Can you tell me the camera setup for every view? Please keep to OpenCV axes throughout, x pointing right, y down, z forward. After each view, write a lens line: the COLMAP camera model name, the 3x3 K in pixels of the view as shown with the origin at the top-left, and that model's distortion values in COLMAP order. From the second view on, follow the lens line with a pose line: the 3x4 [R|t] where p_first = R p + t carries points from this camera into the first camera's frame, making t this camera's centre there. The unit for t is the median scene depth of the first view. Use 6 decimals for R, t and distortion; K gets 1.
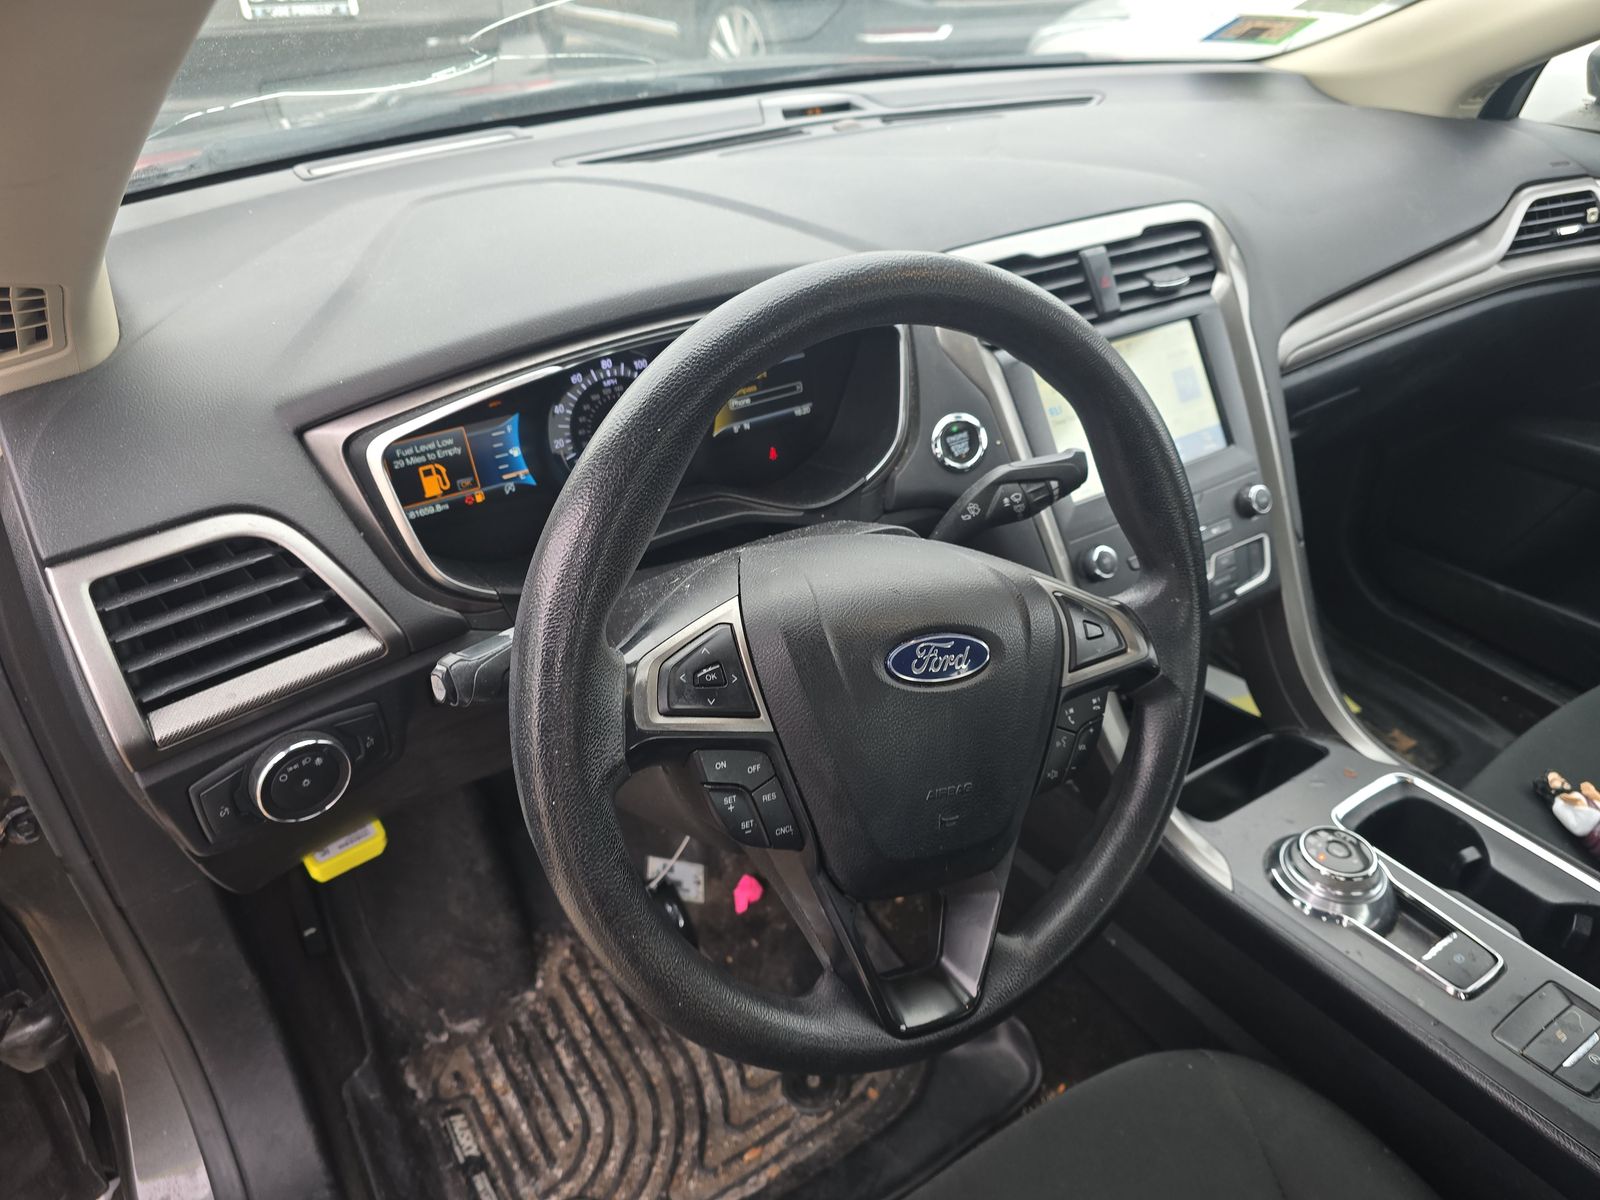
lens RADIAL K [[1116.0, 0, 800.0], [0, 1116.0, 600.0], [0, 0, 1]] dist [0.082631, -0.103045]
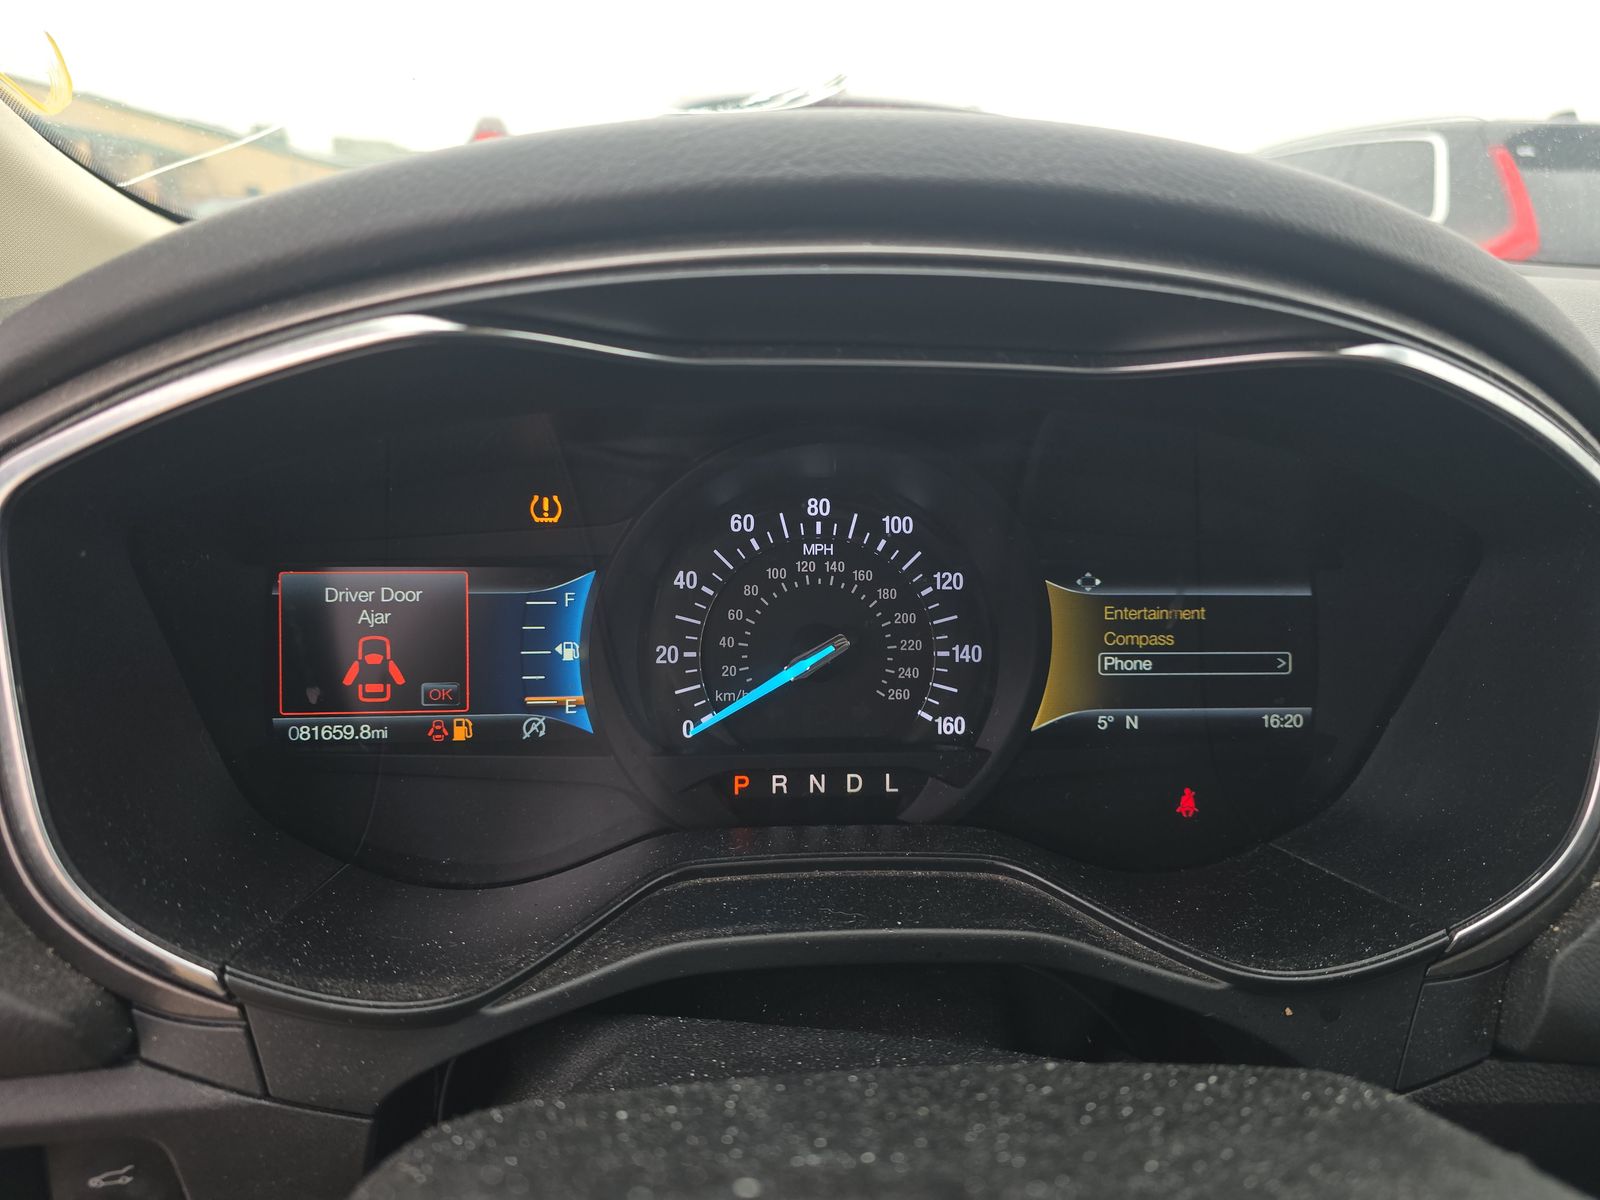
lens RADIAL K [[1116.0, 0, 800.0], [0, 1116.0, 600.0], [0, 0, 1]] dist [0.082631, -0.103045]
pose [[0.891793, 0.159588, -0.423363, 0.013848], [-0.278453, 0.931115, -0.235561, -0.071337], [0.356607, 0.327959, 0.874800, 0.634054]]
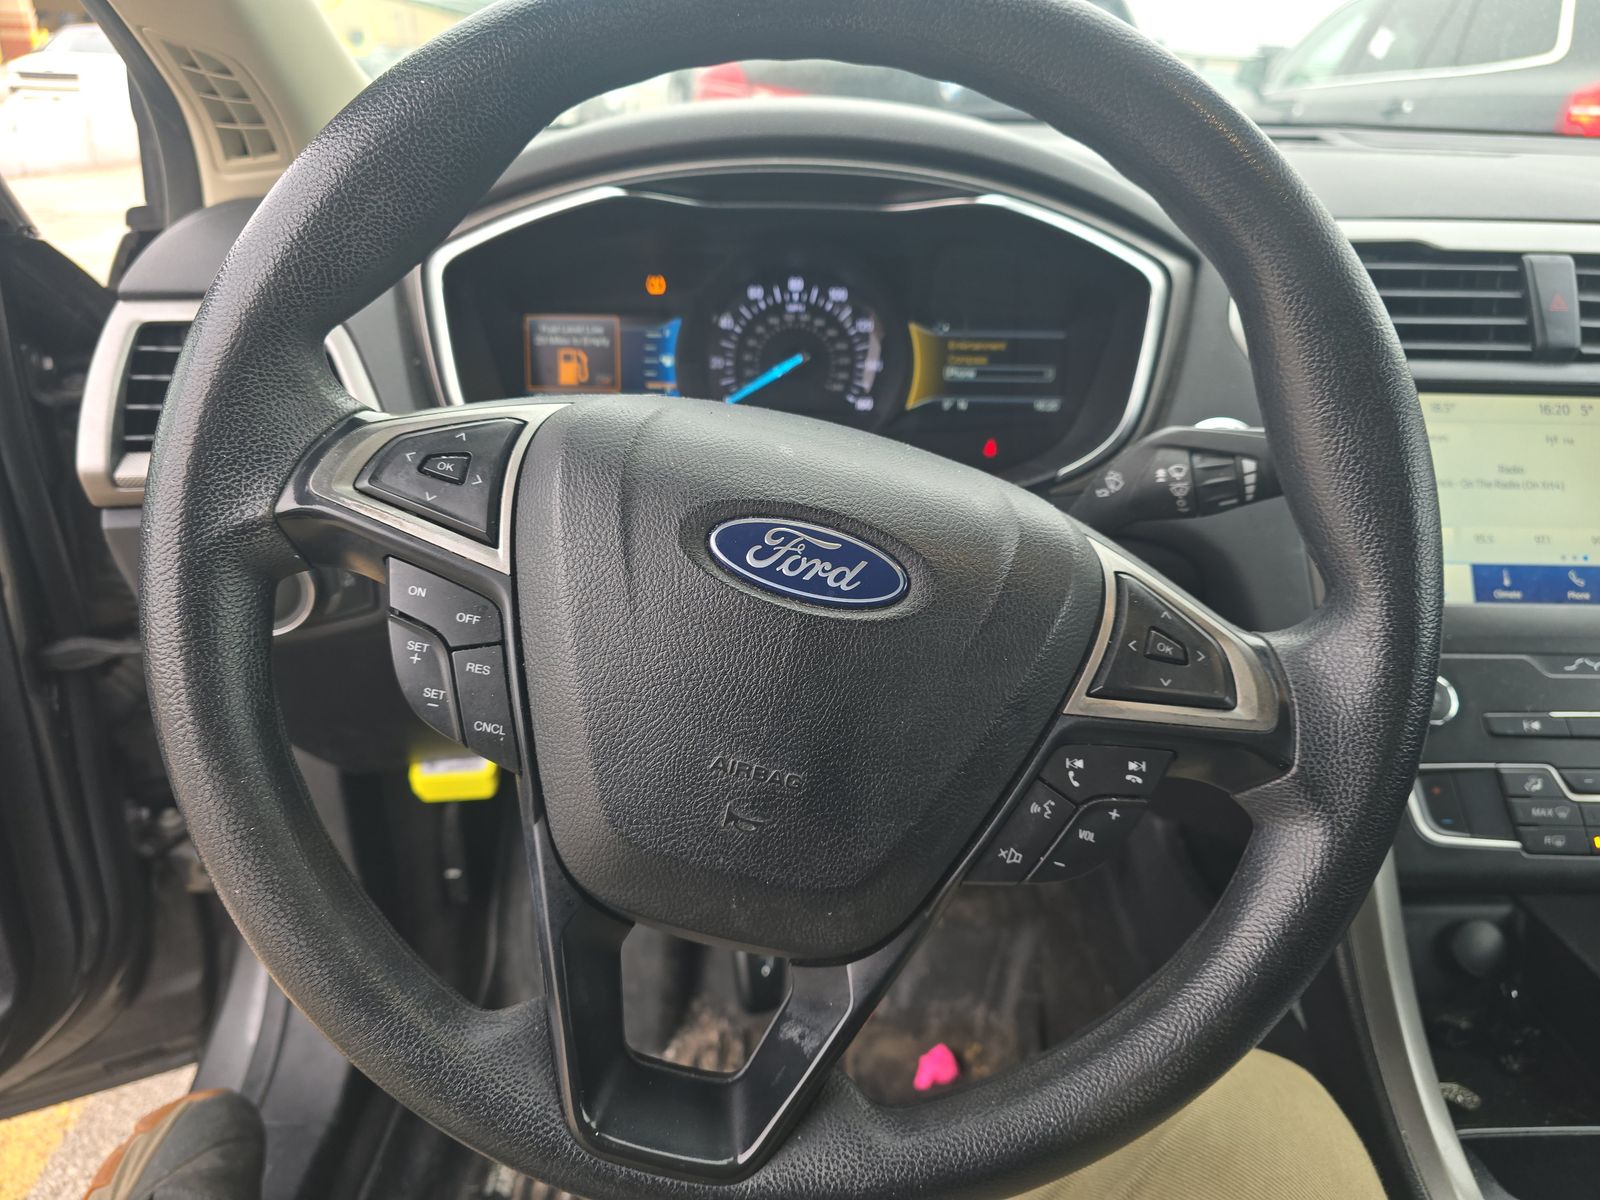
lens RADIAL K [[1116.0, 0, 800.0], [0, 1116.0, 600.0], [0, 0, 1]] dist [0.082631, -0.103045]
pose [[0.845589, 0.234888, -0.479381, 0.296702], [-0.313261, 0.945458, -0.089308, 0.090463], [0.432258, 0.225690, 0.873051, 0.321197]]
